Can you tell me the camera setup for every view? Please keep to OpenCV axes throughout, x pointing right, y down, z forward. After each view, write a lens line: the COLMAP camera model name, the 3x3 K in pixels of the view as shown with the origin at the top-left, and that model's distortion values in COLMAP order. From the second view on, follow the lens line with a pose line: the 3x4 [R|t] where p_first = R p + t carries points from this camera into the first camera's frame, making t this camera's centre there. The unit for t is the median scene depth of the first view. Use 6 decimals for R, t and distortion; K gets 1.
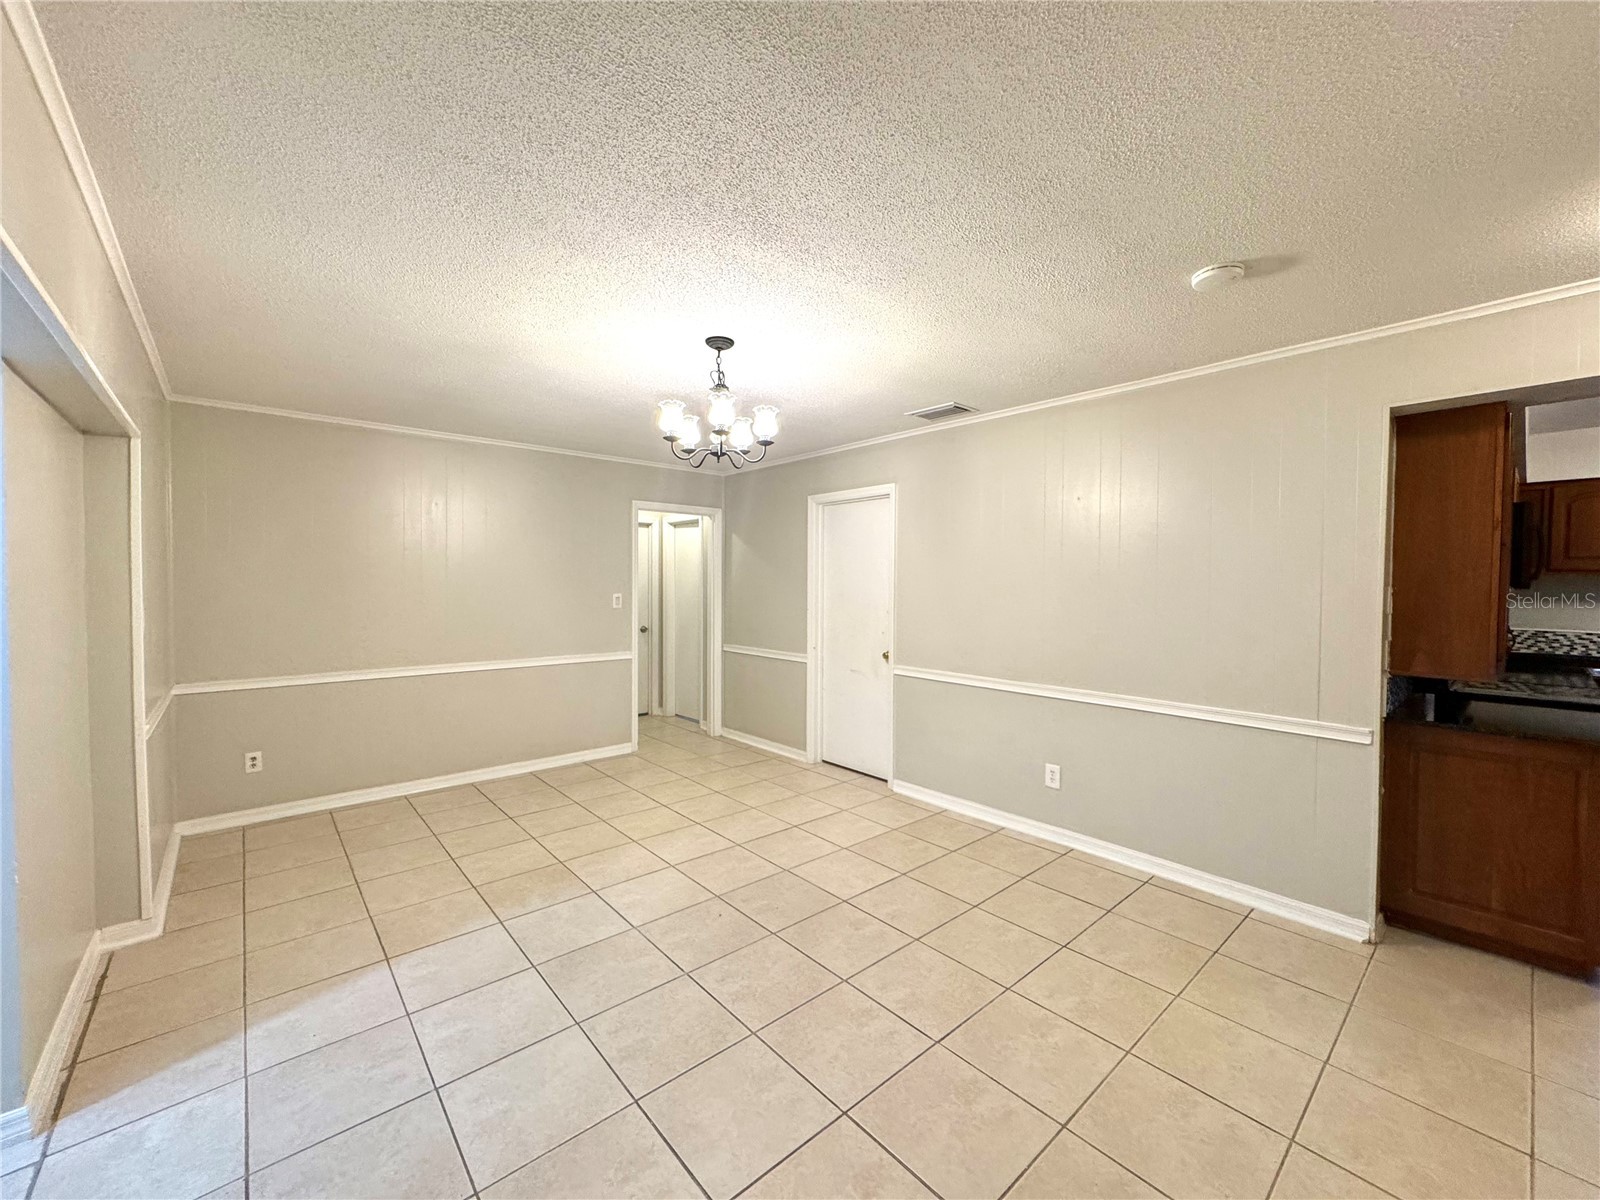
lens RADIAL K [[640.8, 0, 800.0], [0, 640.8, 600.0], [0, 0, 1]] dist [-0.005811, 0.000854]
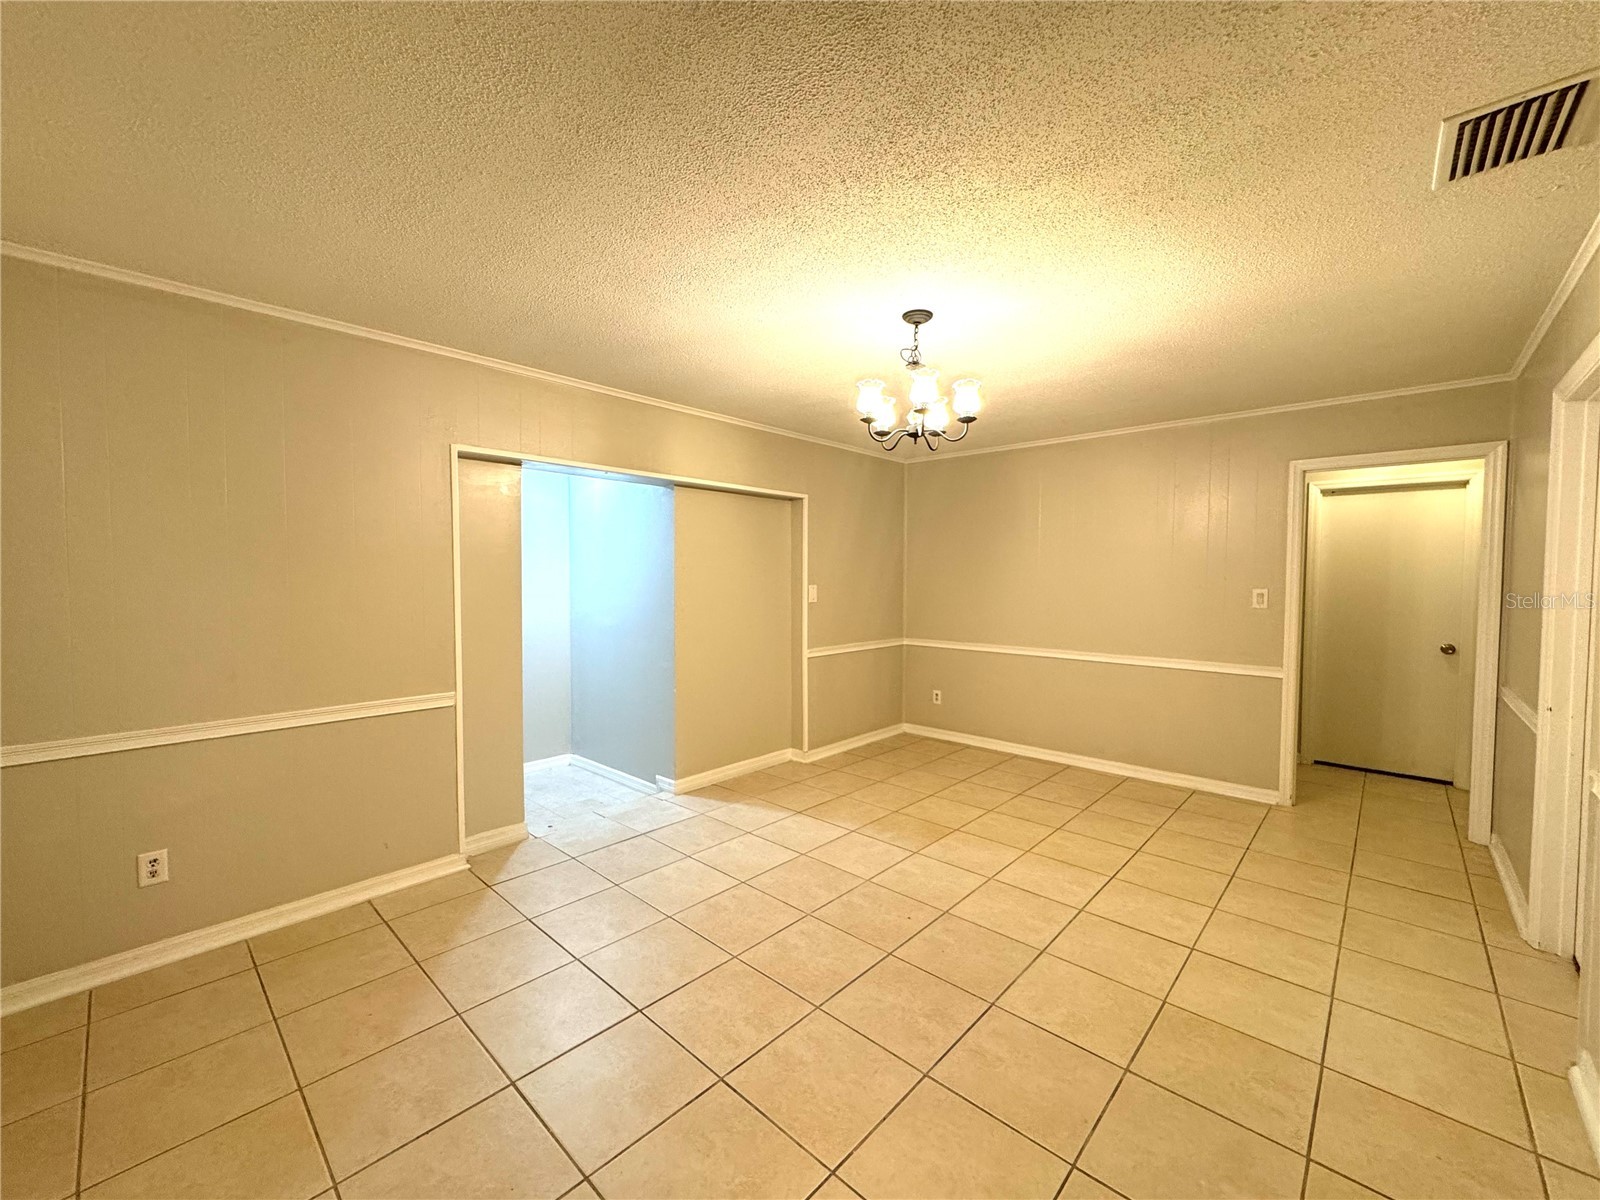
lens RADIAL K [[640.8, 0, 800.0], [0, 640.8, 600.0], [0, 0, 1]] dist [-0.005811, 0.000854]
pose [[0.103160, 0.032300, -0.994140, 0.640785], [-0.032673, 0.999043, 0.029069, -0.002384], [0.994128, 0.029483, 0.104117, 0.587916]]
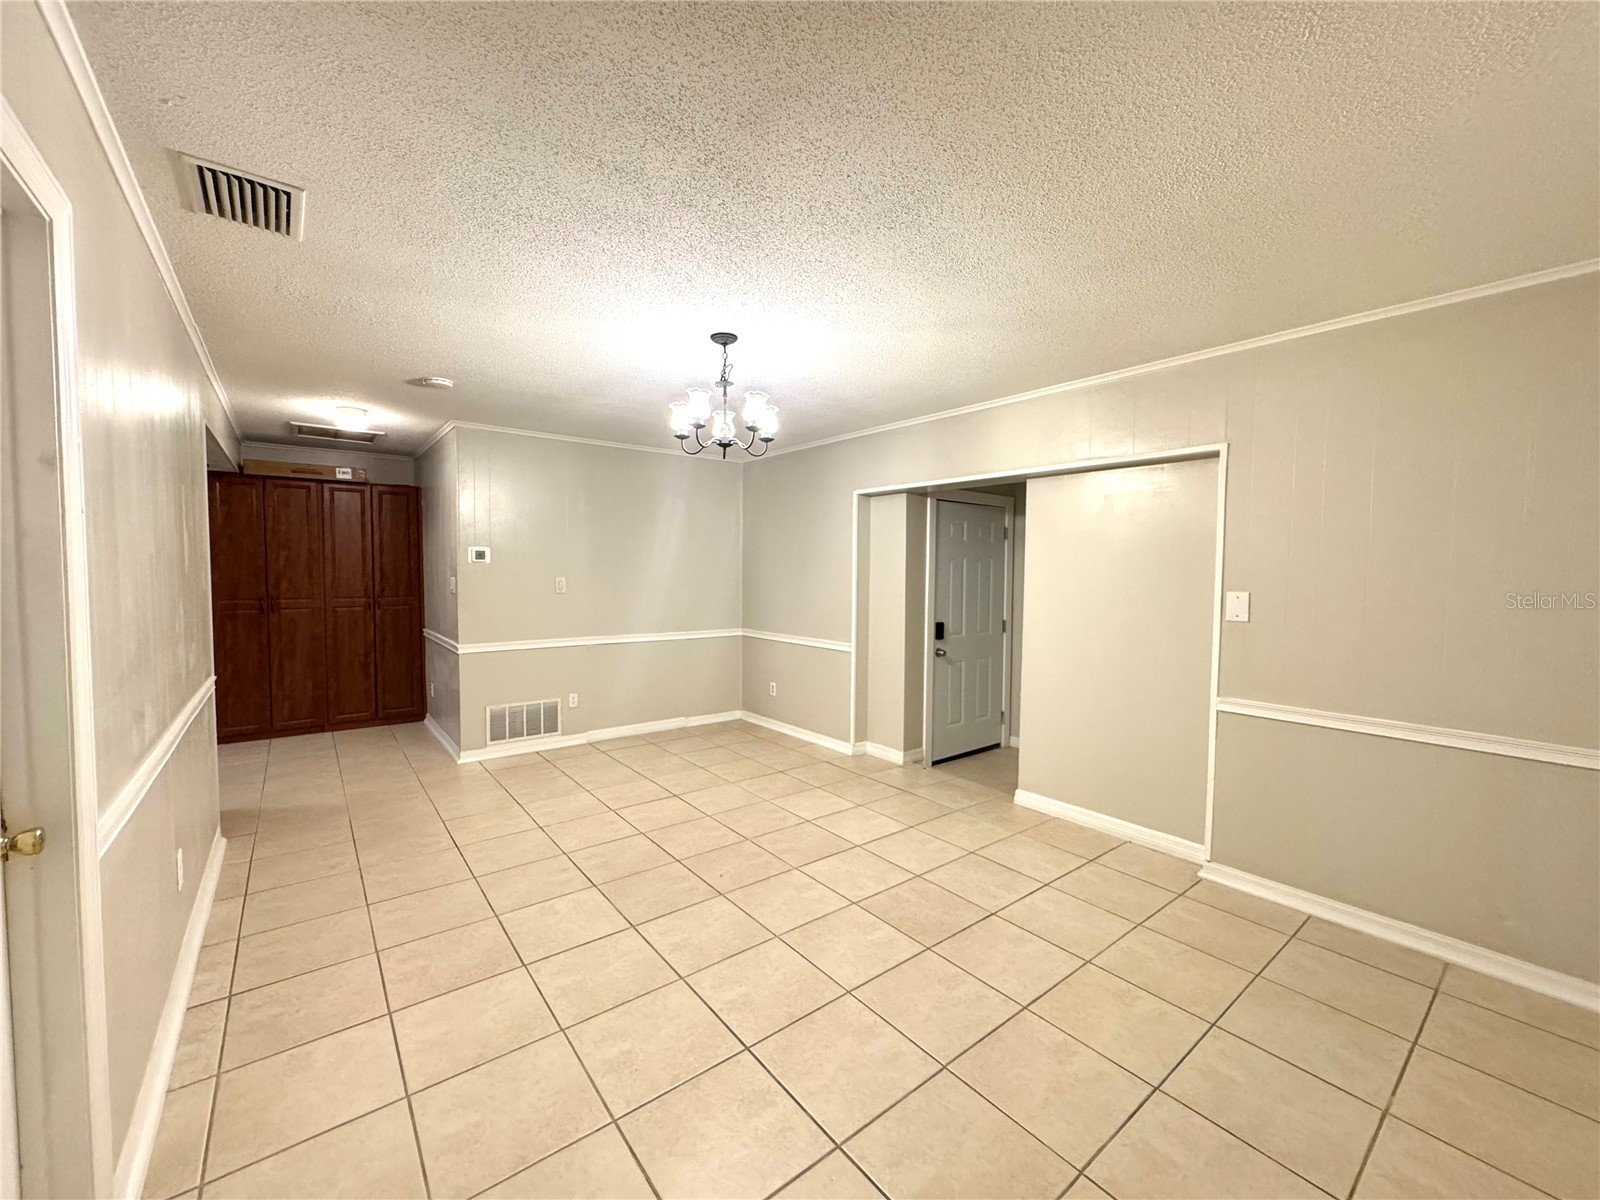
lens RADIAL K [[640.8, 0, 800.0], [0, 640.8, 600.0], [0, 0, 1]] dist [-0.005811, 0.000854]
pose [[-0.998627, -0.018800, 0.048892, -0.241733], [-0.014887, 0.996747, 0.079210, -0.043350], [-0.050222, 0.078373, -0.995658, 1.638579]]
